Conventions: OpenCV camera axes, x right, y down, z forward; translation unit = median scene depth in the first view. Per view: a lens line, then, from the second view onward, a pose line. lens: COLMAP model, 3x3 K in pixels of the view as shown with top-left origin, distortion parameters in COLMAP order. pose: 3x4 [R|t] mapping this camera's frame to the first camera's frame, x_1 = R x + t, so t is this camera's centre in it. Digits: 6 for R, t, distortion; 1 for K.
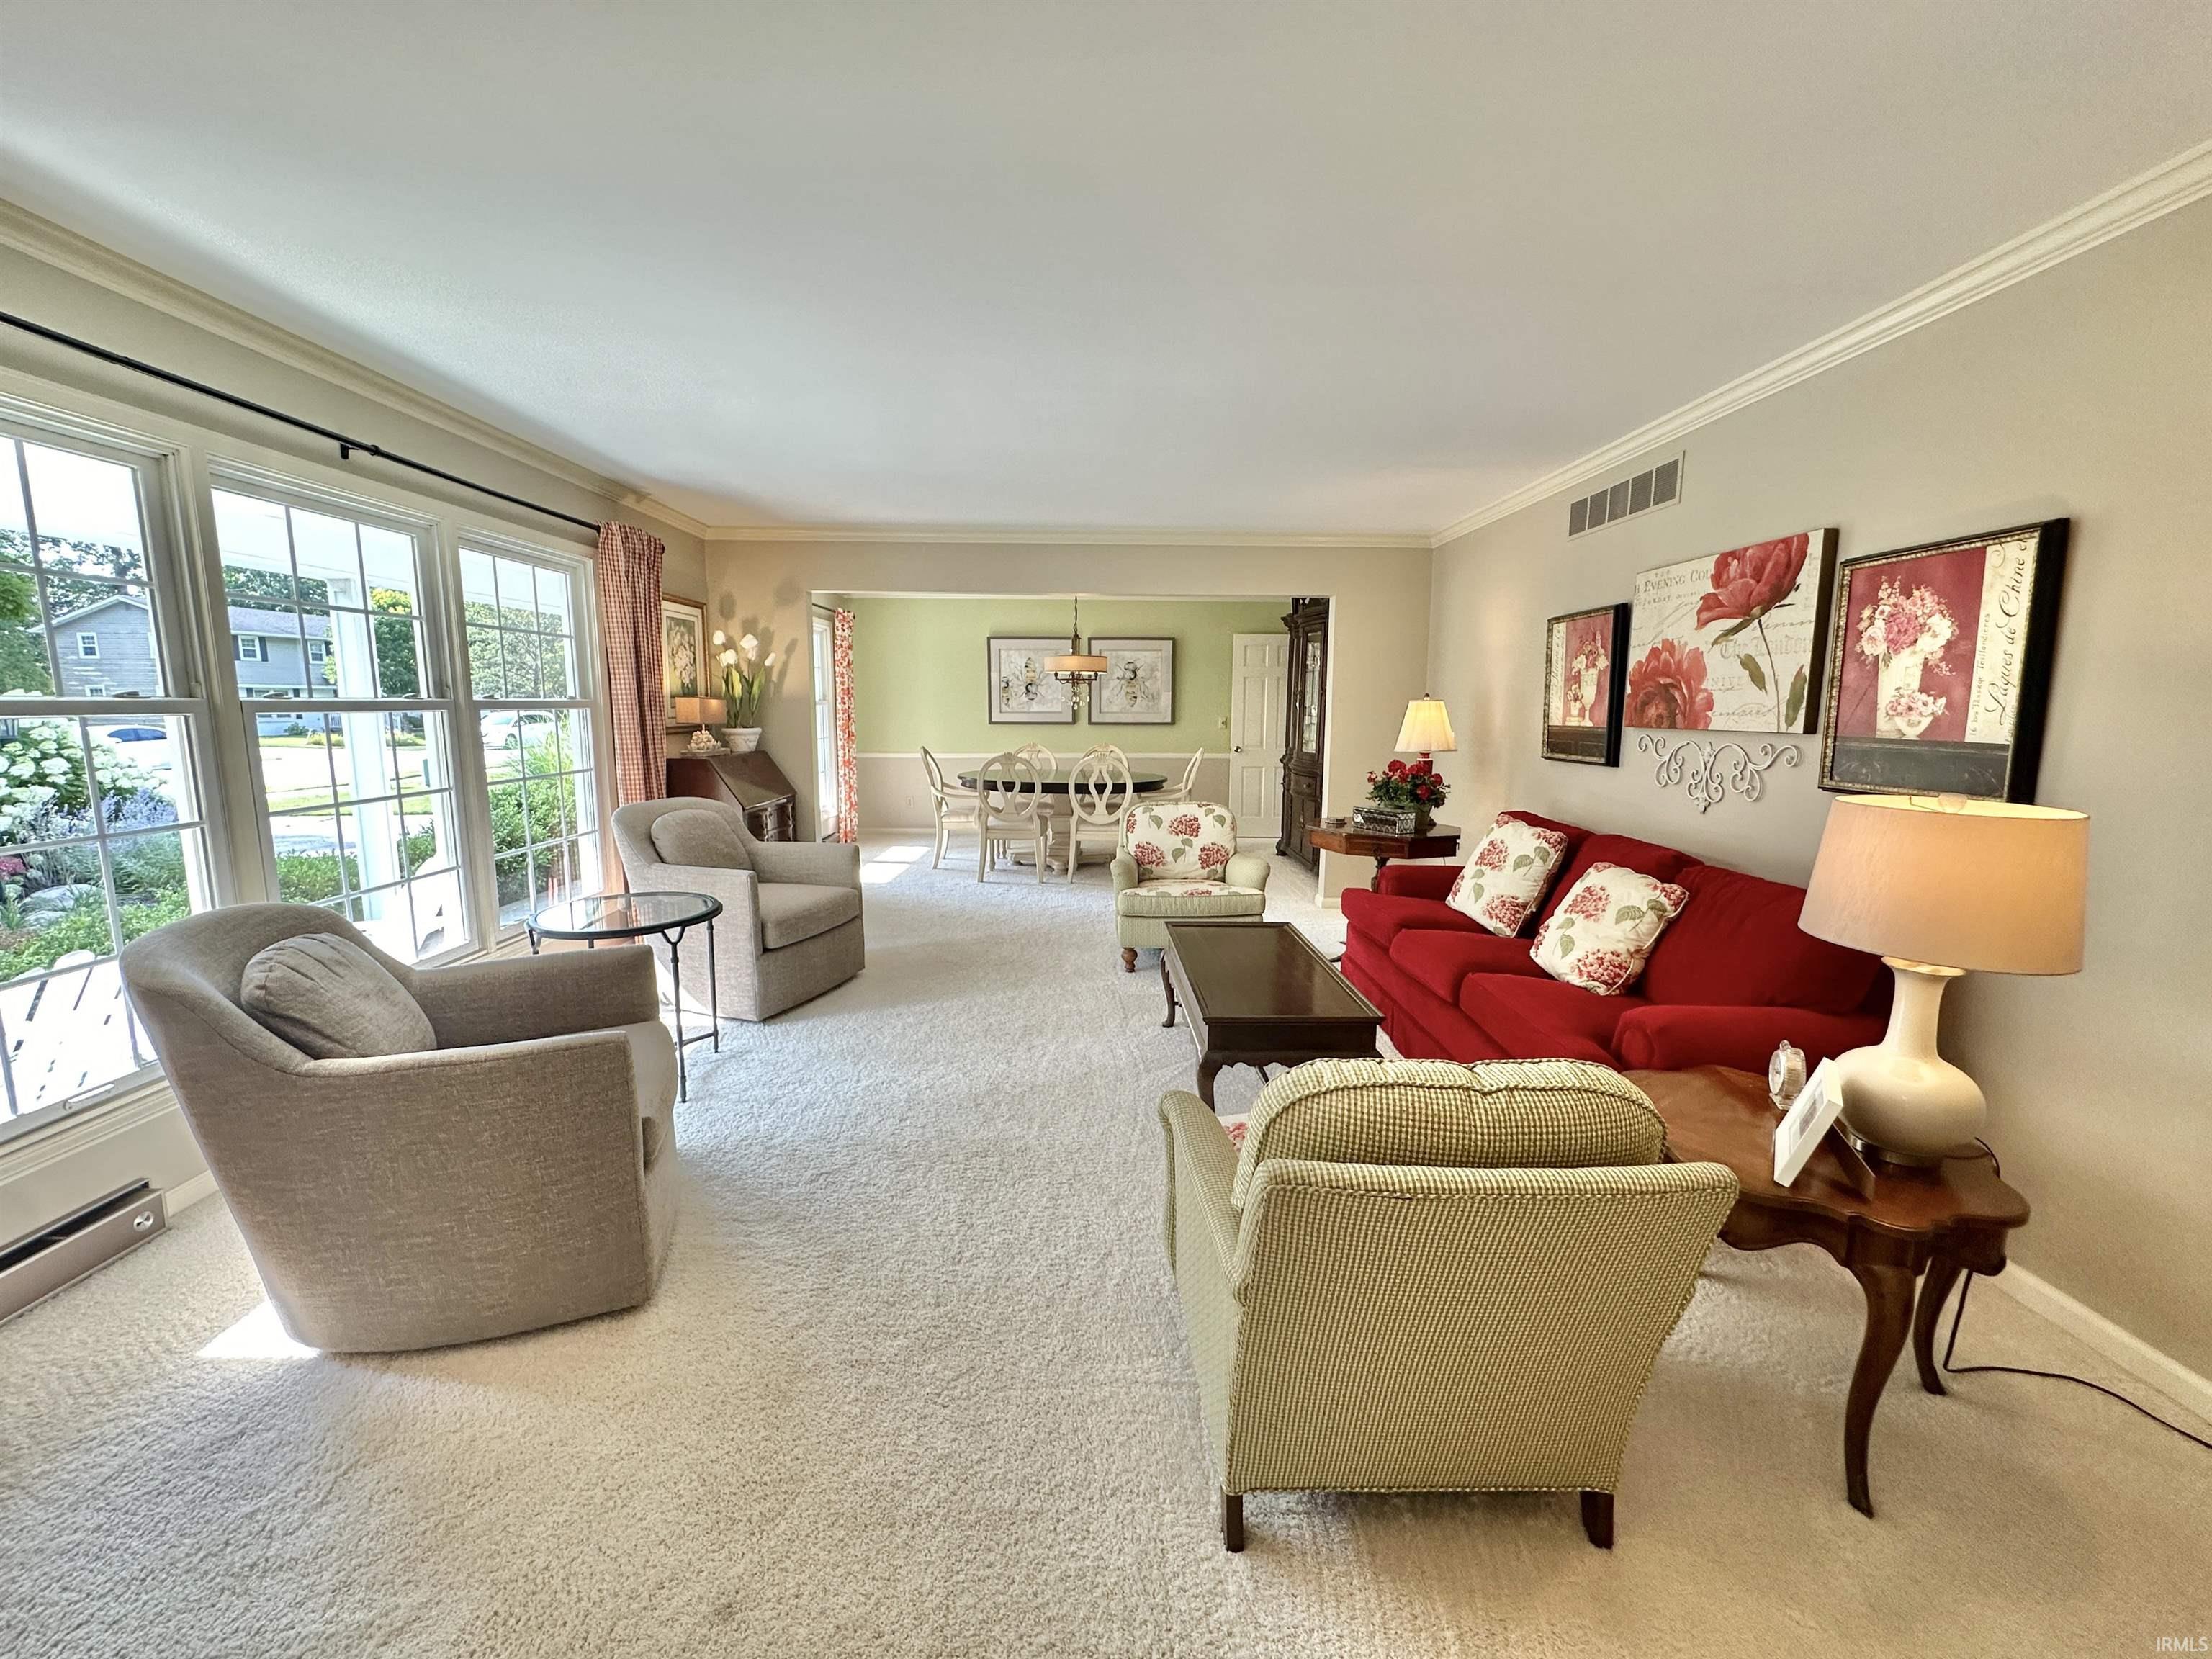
lens RADIAL K [[879.8, 0, 1107.9], [0, 879.8, 827.5], [0, 0, 1]] dist [-0.007961, 0.000931]
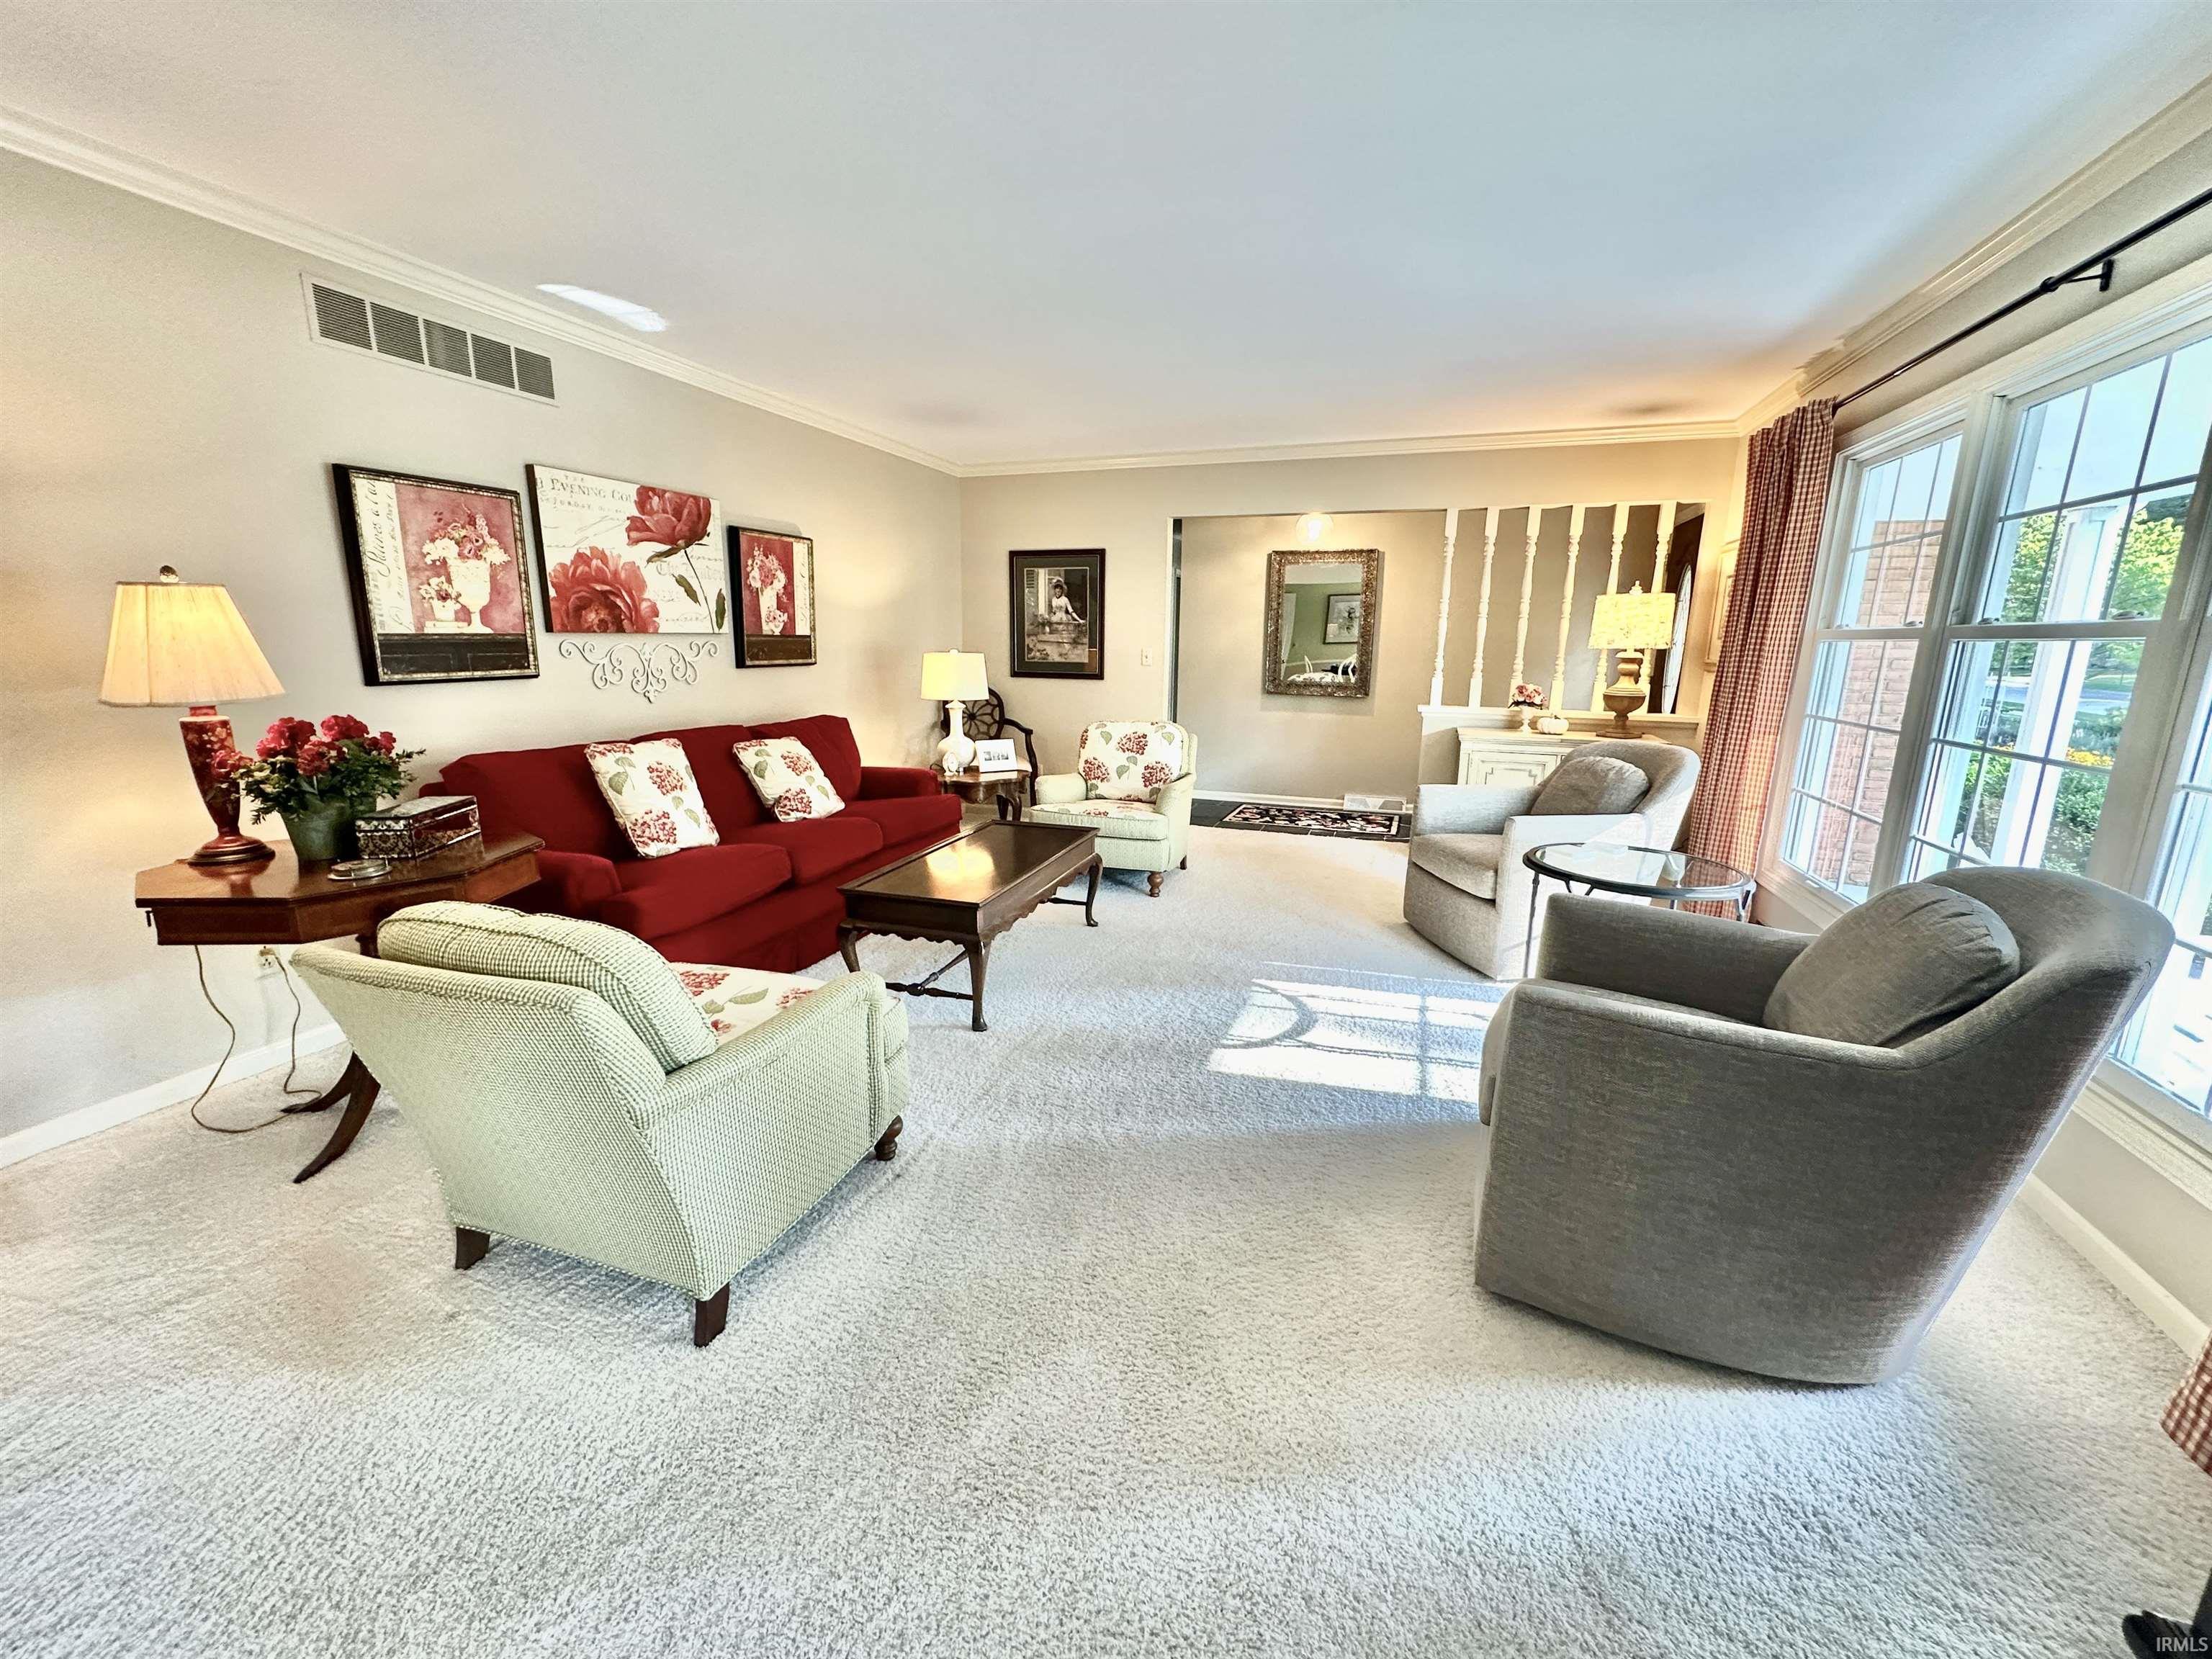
lens RADIAL K [[879.8, 0, 1105.9], [0, 879.8, 826.8], [0, 0, 1]] dist [-0.007961, 0.000931]
pose [[-0.935723, -0.092112, 0.340496, -0.350447], [0.030833, 0.940249, 0.339090, -0.252609], [-0.351385, 0.327793, -0.876972, 1.939498]]
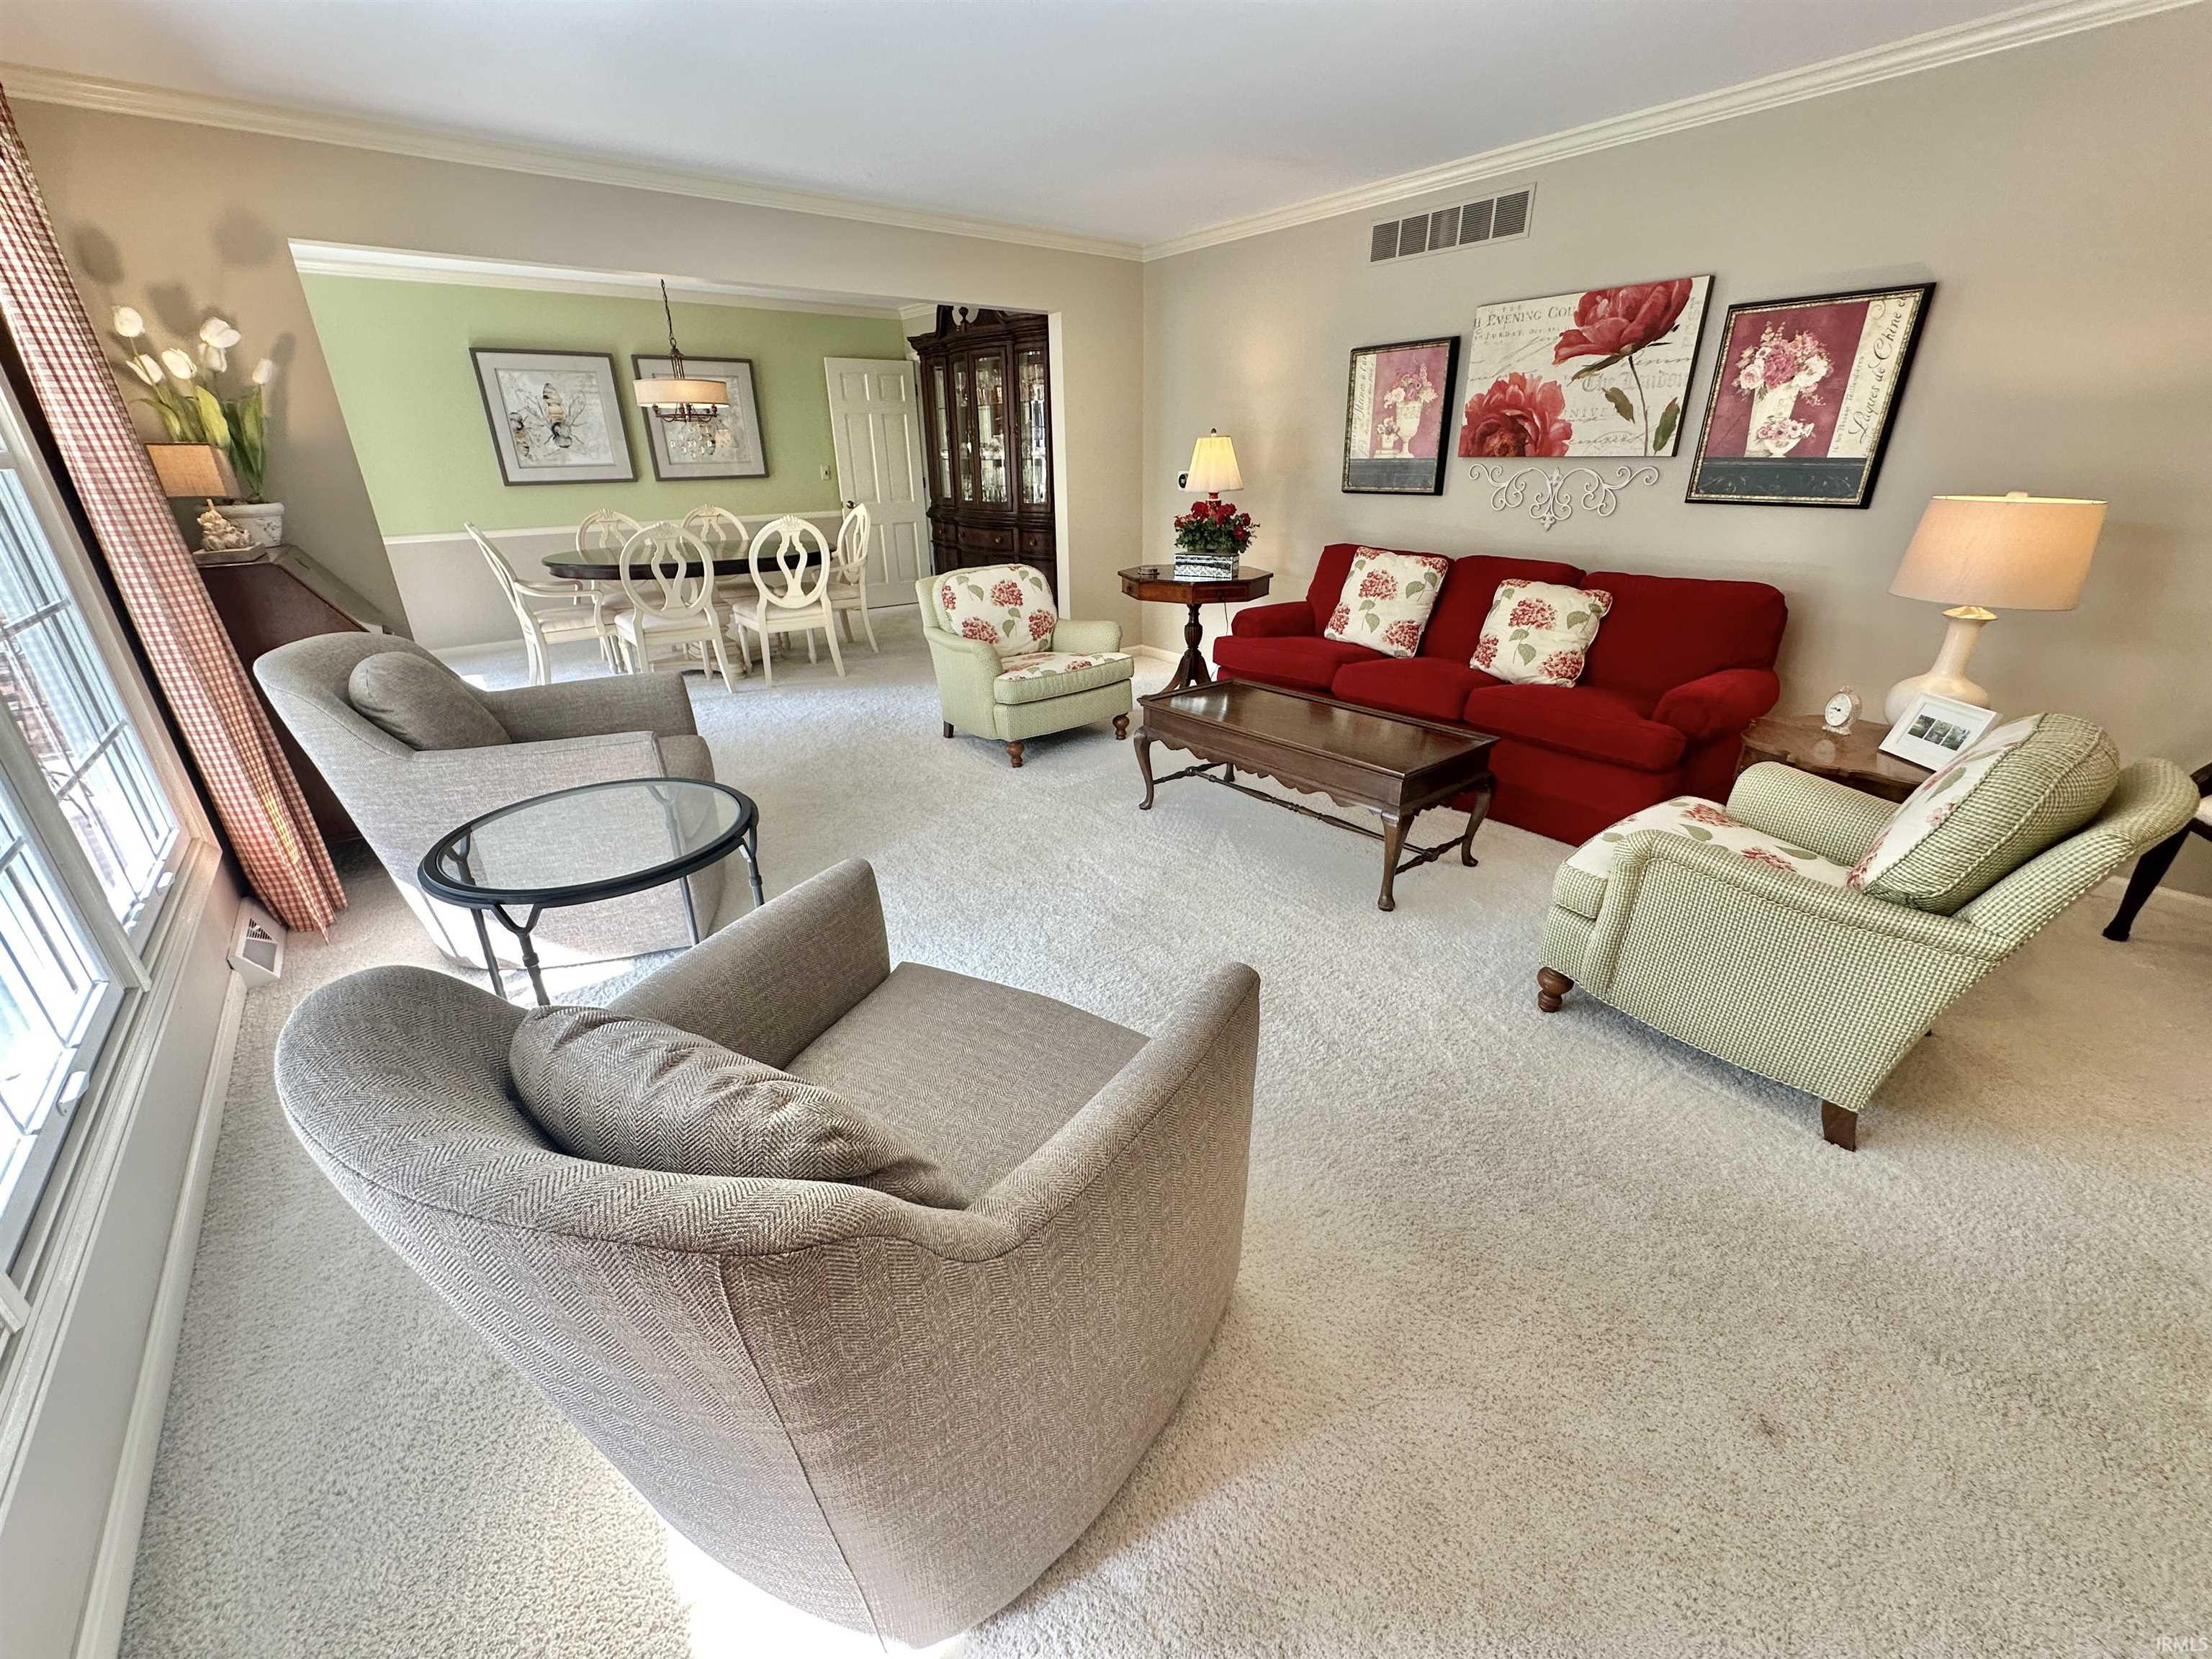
lens RADIAL K [[879.8, 0, 1106.5], [0, 879.8, 829.3], [0, 0, 1]] dist [-0.007961, 0.000931]
pose [[0.797095, -0.252819, 0.548381, -0.596555], [0.100116, 0.950897, 0.292867, -0.040381], [-0.595497, -0.178541, 0.783267, 0.340159]]
